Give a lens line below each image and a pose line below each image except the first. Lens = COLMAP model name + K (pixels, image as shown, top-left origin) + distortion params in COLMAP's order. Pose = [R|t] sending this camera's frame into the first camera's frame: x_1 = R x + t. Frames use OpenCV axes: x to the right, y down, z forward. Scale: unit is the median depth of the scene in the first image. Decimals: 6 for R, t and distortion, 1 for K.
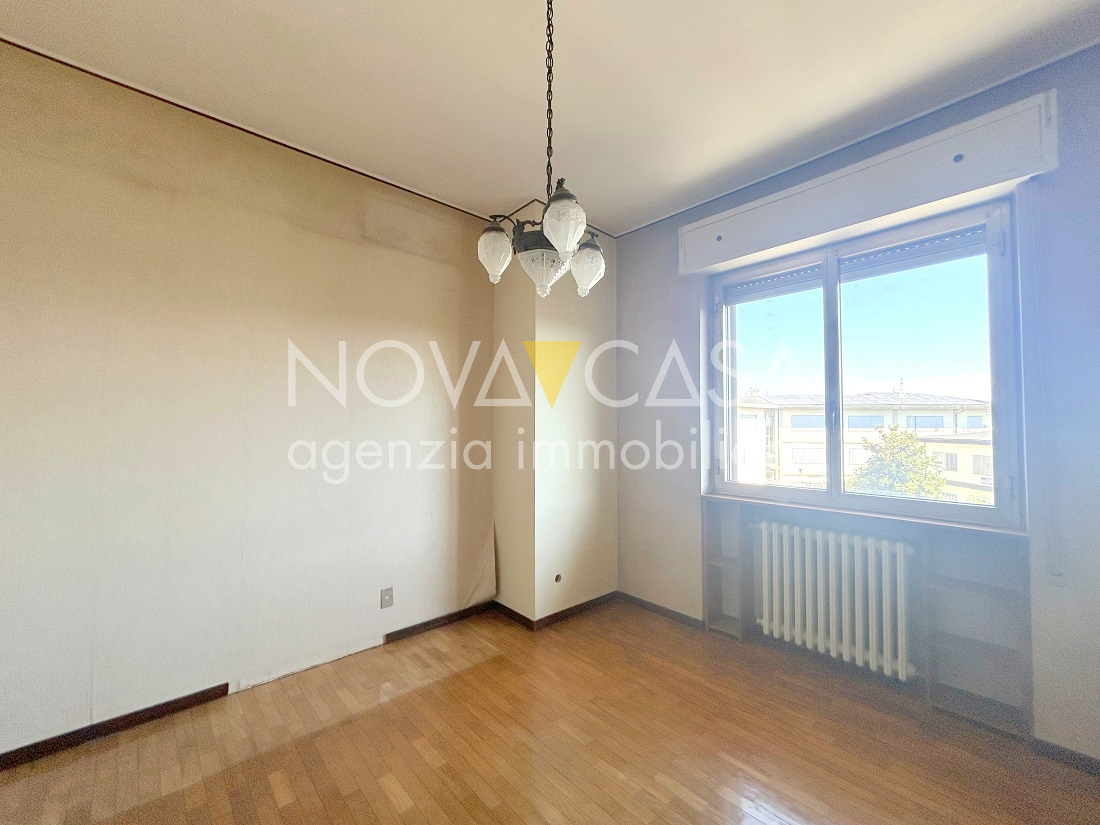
lens RADIAL K [[444.9, 0, 540.3], [0, 444.9, 415.3], [0, 0, 1]] dist [-0.004985, 0.000886]
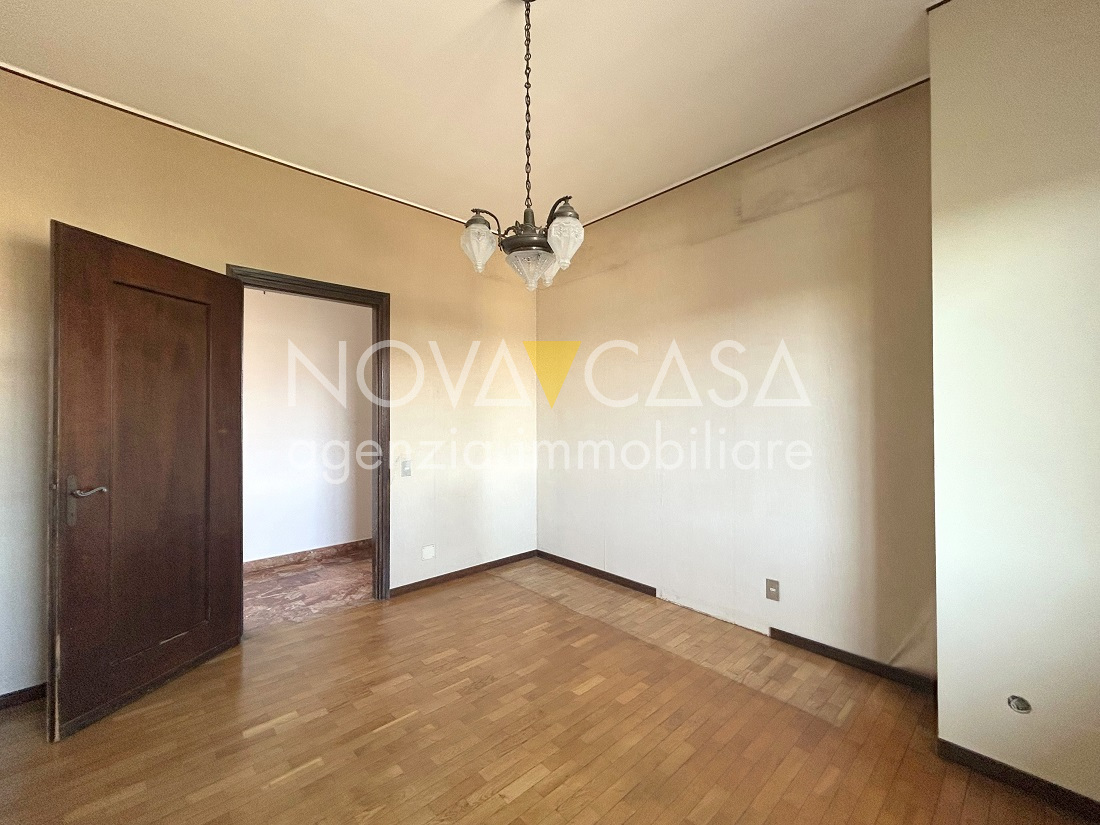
lens RADIAL K [[444.9, 0, 550.7], [0, 444.9, 412.6], [0, 0, 1]] dist [-0.004985, 0.000886]
pose [[0.025176, -0.006610, -0.999661, 0.674542], [0.026797, 0.999623, -0.005934, 0.032197], [0.999324, -0.026638, 0.025344, 0.592317]]
